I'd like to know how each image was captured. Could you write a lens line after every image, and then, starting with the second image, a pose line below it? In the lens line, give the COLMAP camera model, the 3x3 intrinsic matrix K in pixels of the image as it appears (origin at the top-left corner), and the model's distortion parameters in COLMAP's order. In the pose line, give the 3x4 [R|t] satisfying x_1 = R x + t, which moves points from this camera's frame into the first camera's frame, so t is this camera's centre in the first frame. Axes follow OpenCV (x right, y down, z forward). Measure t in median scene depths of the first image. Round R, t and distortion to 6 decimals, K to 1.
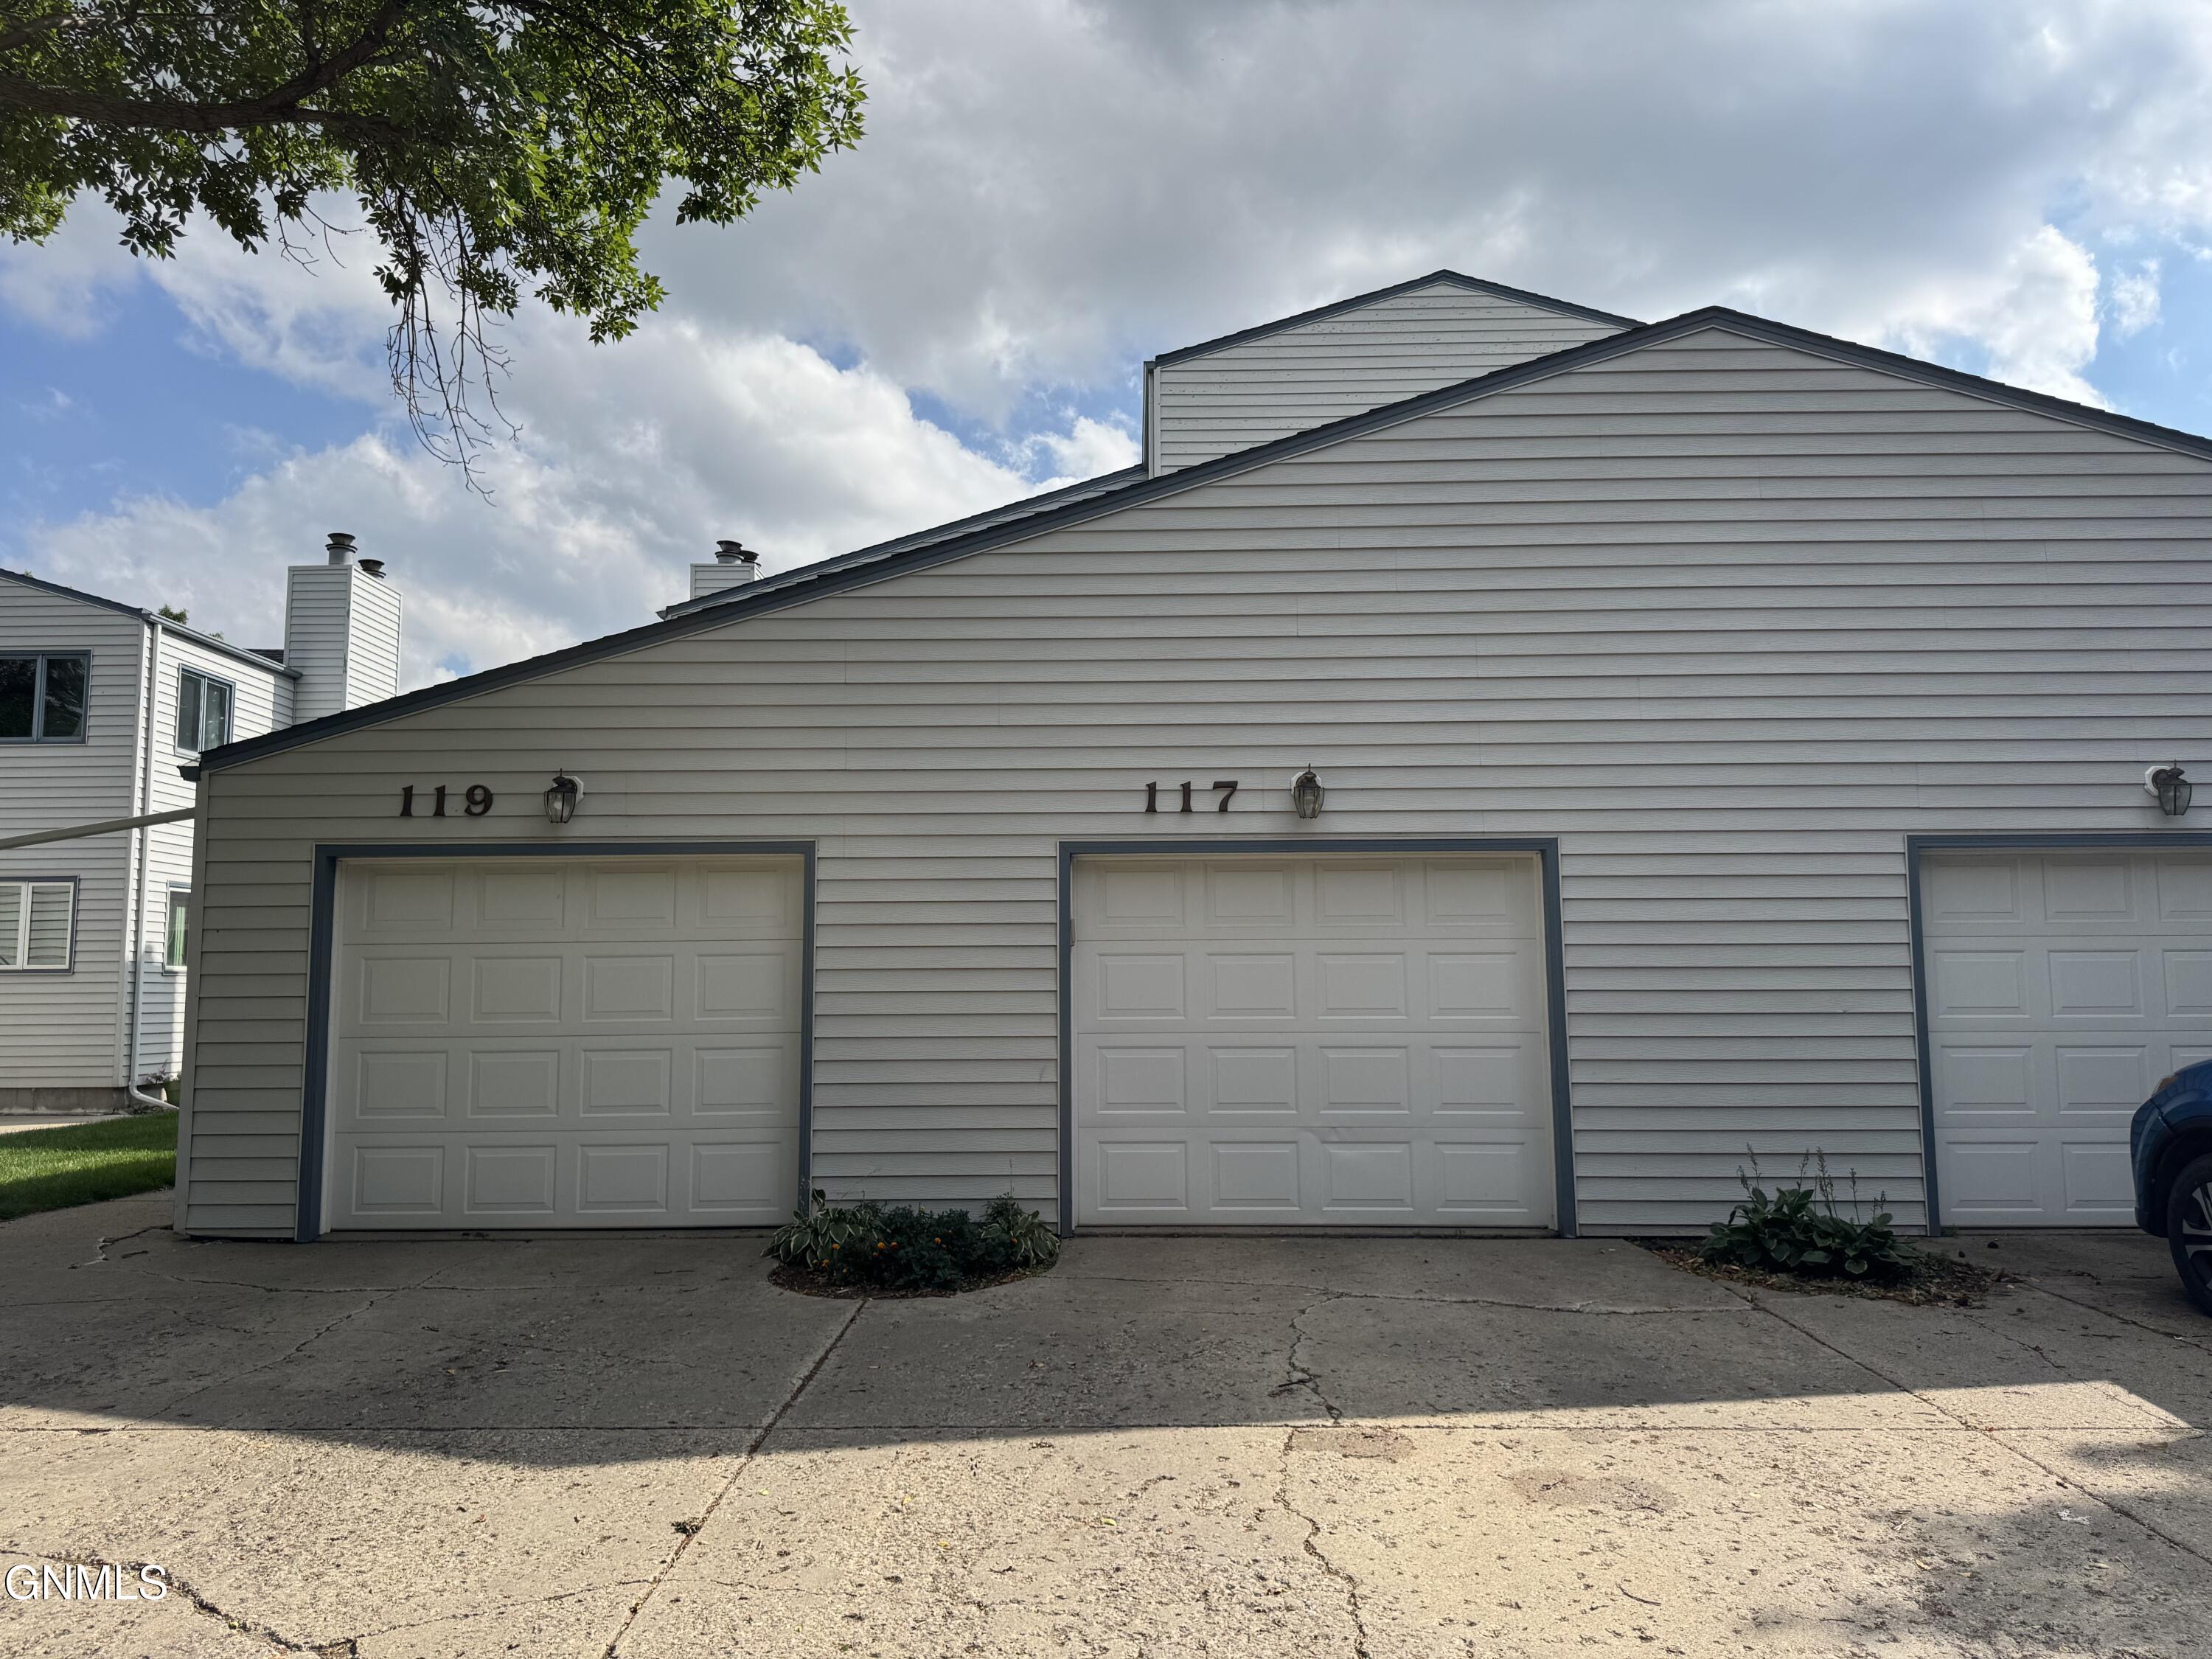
lens RADIAL K [[1588.4, 0, 1106.0], [0, 1588.4, 829.5], [0, 0, 1]] dist [0.119694, -0.198835]
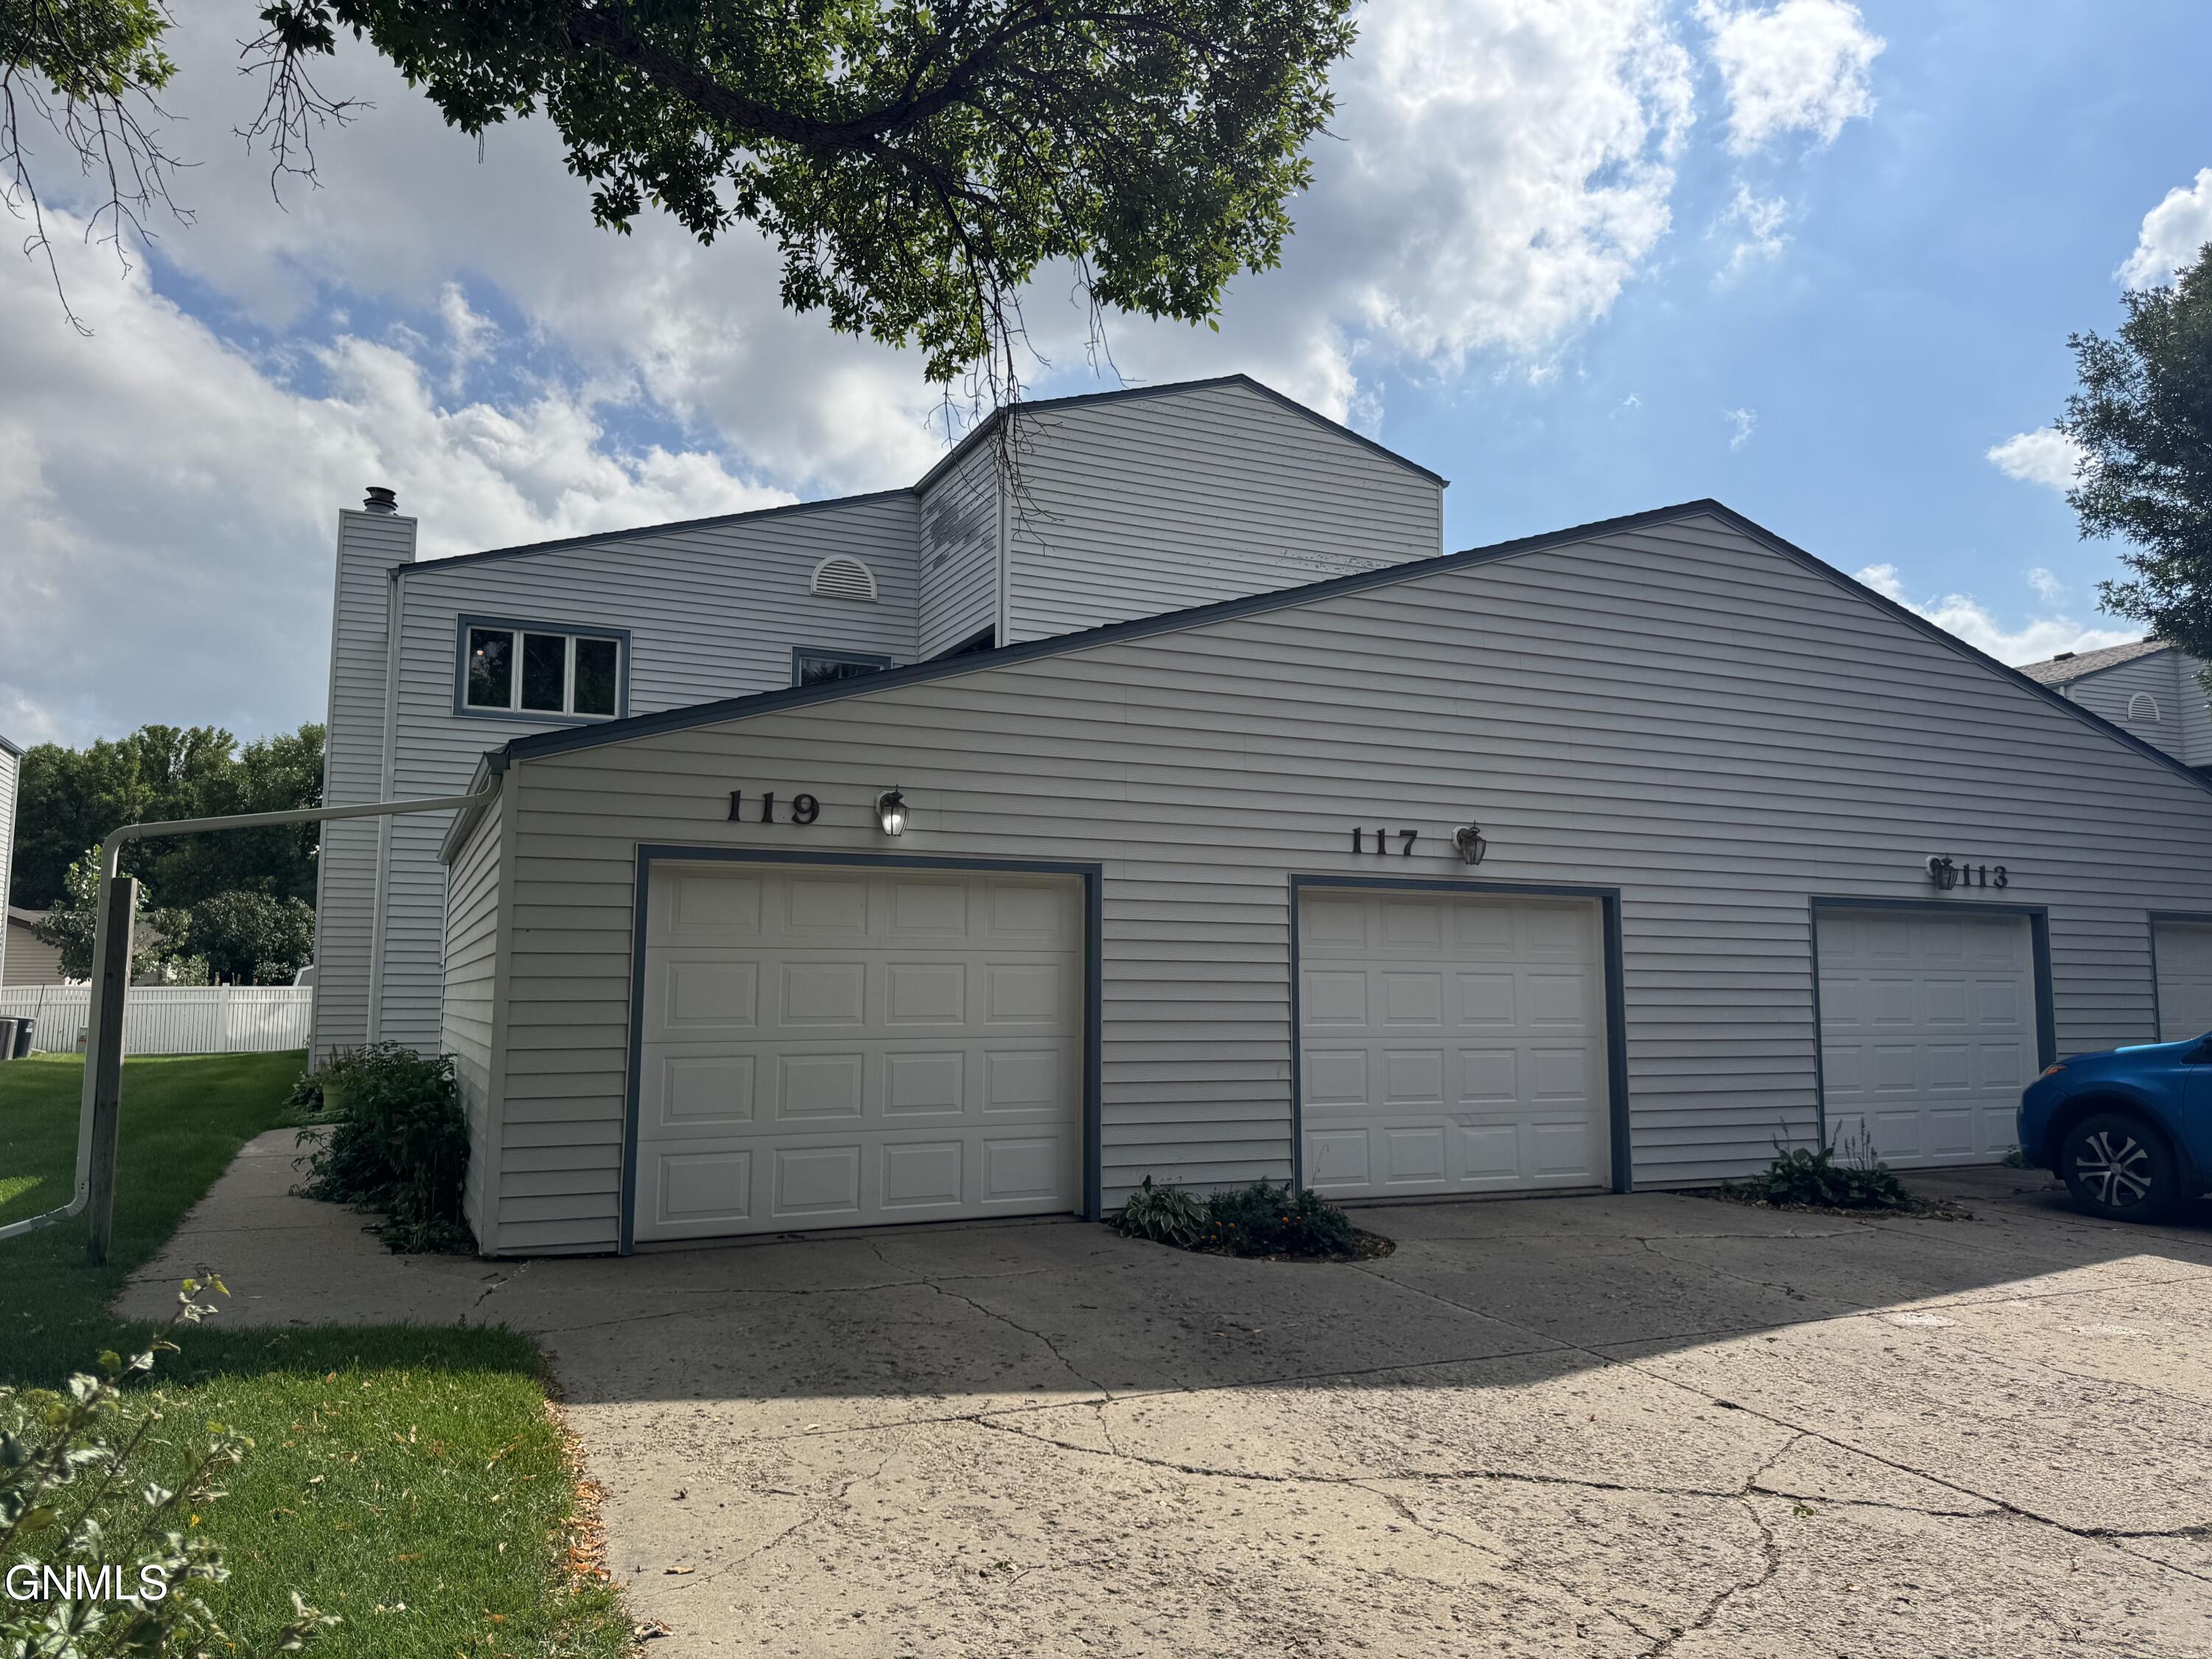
lens RADIAL K [[1588.4, 0, 1106.0], [0, 1588.4, 829.5], [0, 0, 1]] dist [0.119694, -0.198835]
pose [[0.896851, 0.055139, 0.438882, -0.667326], [-0.052608, 0.998454, -0.017939, 0.003033], [-0.439193, -0.007000, 0.898366, 0.007124]]
